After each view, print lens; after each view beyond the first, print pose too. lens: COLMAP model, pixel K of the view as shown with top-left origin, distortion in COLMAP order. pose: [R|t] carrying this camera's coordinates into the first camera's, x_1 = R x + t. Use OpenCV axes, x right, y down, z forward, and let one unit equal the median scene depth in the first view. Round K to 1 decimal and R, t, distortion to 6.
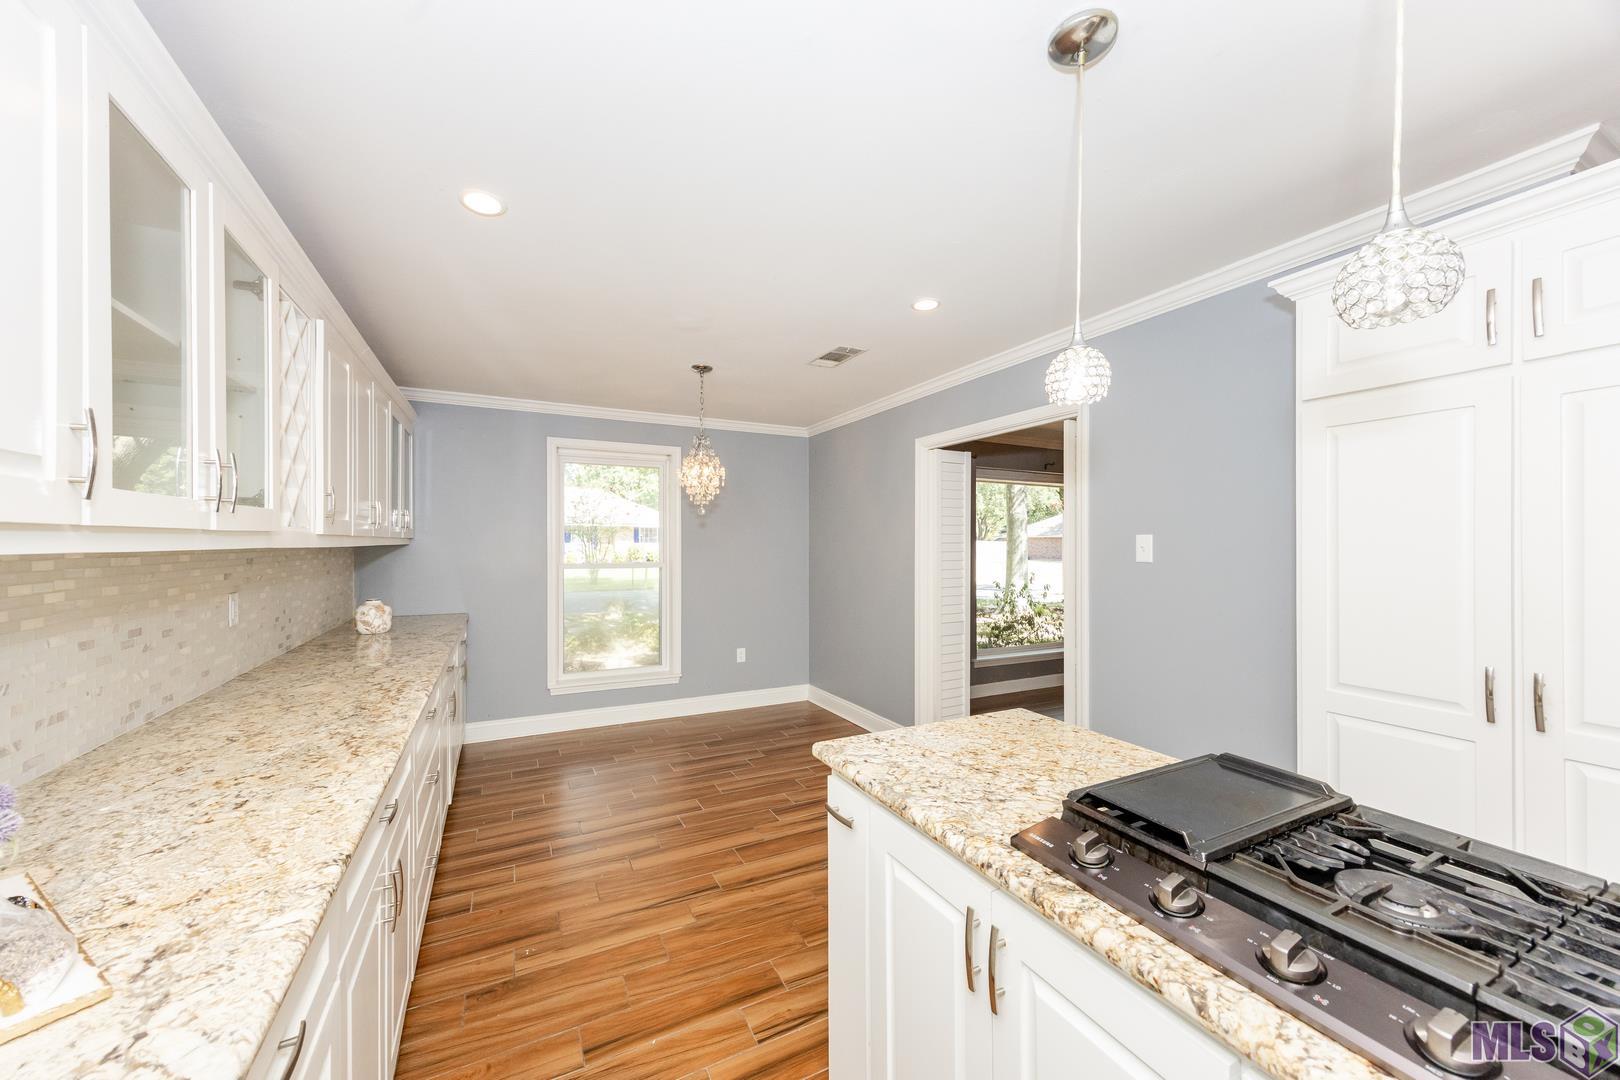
lens RADIAL K [[612.8, 0, 812.9], [0, 612.8, 545.6], [0, 0, 1]] dist [0.000113, 0.000003]
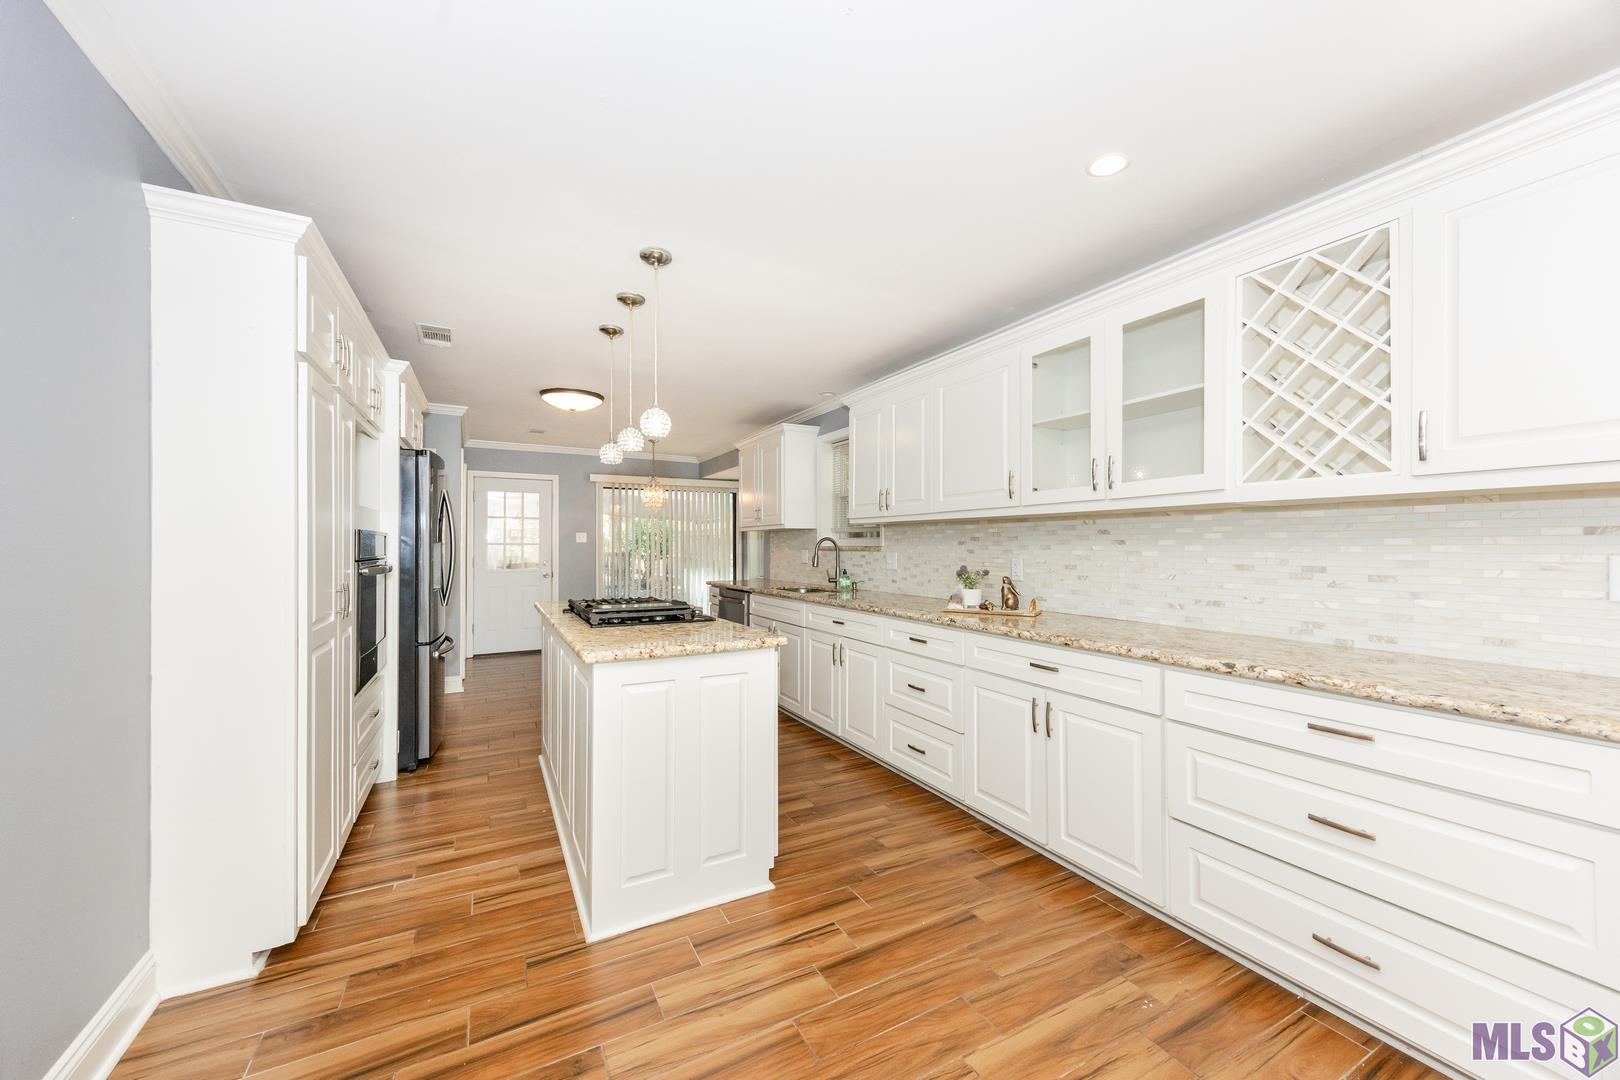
lens RADIAL K [[612.8, 0, 814.3], [0, 612.8, 546.4], [0, 0, 1]] dist [0.000113, 0.000003]
pose [[-0.999736, 0.002069, -0.022885, -0.022105], [0.002218, 0.999977, -0.006454, 0.087023], [0.022871, -0.006503, -0.999717, 1.939291]]
